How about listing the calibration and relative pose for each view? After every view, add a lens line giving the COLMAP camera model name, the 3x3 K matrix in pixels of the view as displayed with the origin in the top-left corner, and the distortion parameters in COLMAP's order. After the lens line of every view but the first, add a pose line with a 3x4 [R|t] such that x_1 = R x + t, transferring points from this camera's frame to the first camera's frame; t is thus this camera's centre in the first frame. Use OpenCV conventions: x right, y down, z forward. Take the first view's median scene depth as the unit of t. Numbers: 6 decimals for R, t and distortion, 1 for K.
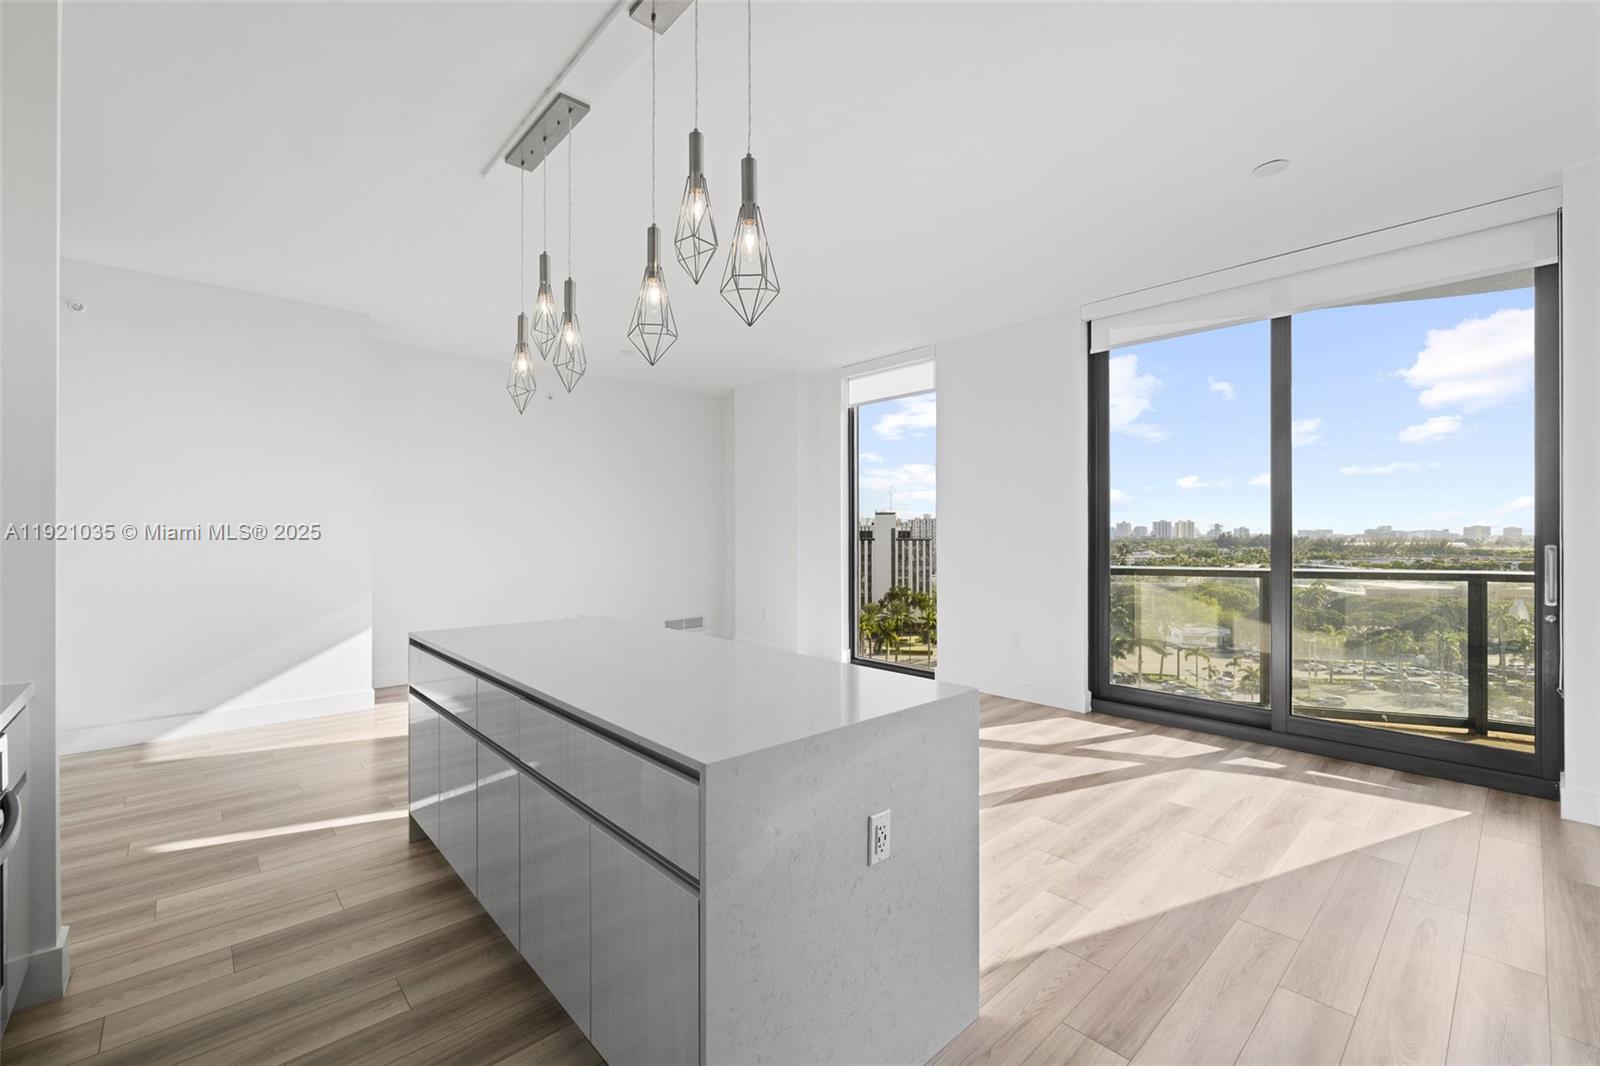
lens RADIAL K [[679.6, 0, 784.0], [0, 679.6, 539.9], [0, 0, 1]] dist [0.001412, 0.000236]
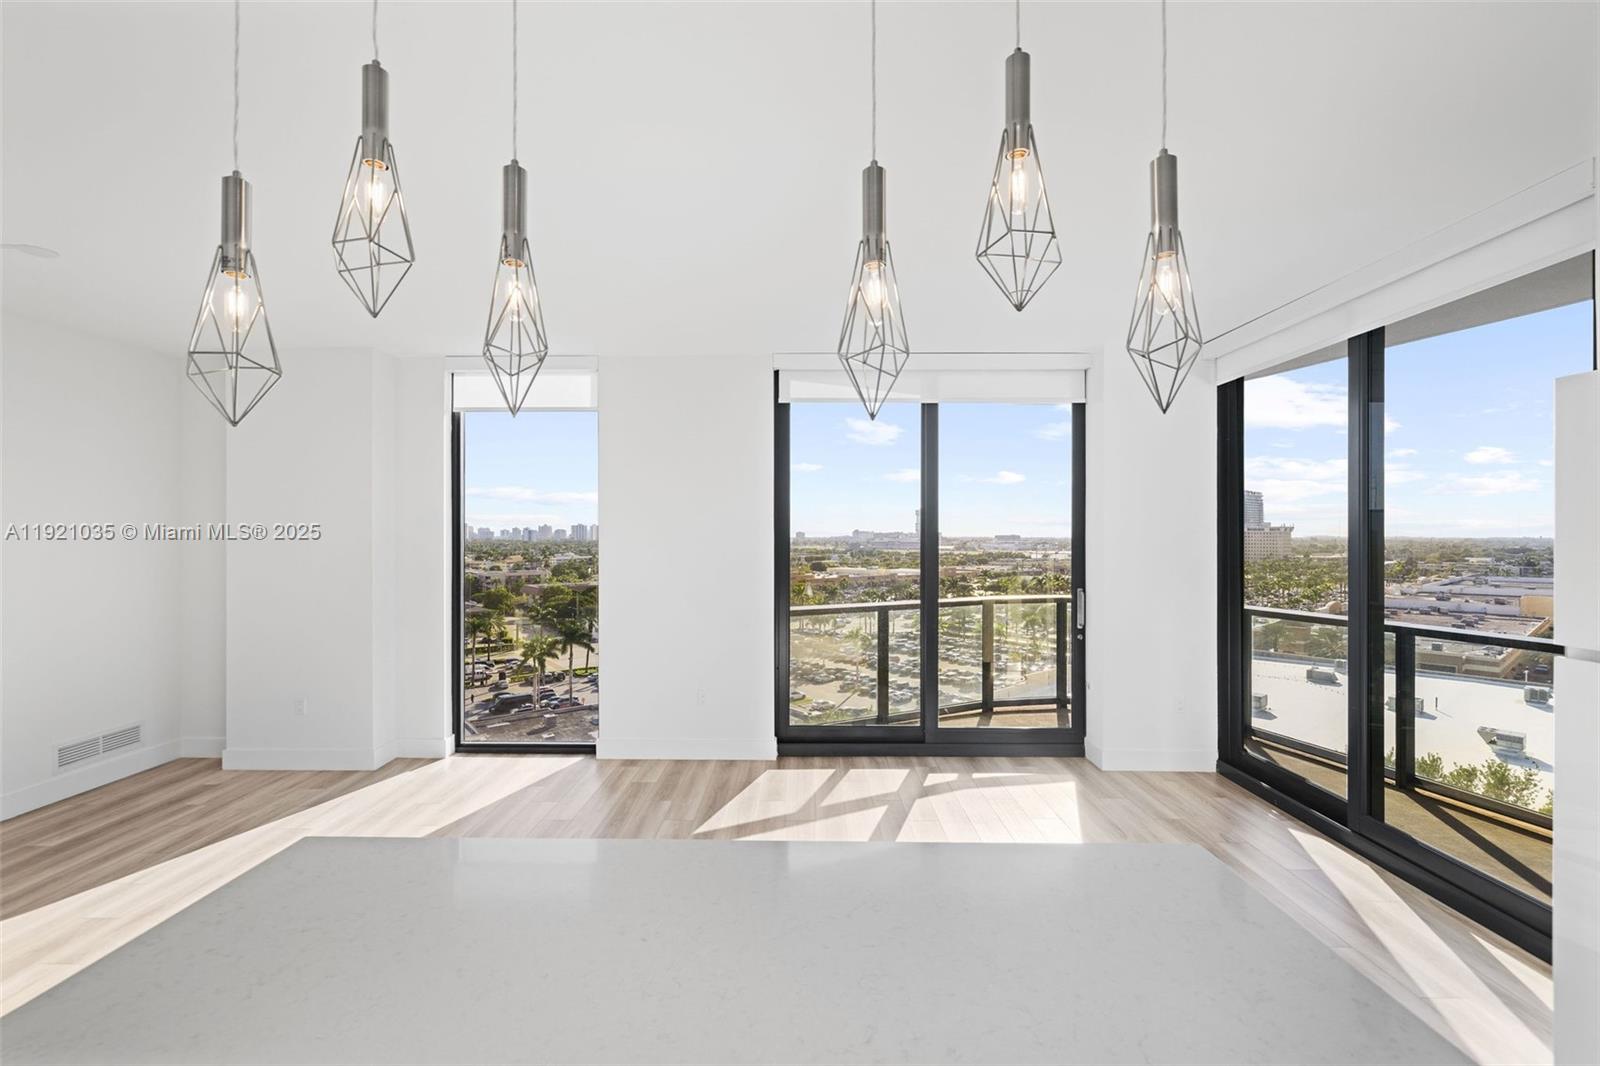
lens RADIAL K [[686.7, 0, 804.0], [0, 686.7, 539.9], [0, 0, 1]] dist [0.001110, 0.000030]
pose [[0.674534, -0.004269, 0.738231, -0.275123], [0.006178, 0.999981, 0.000138, -0.069597], [-0.738218, 0.004468, 0.674548, 0.285588]]
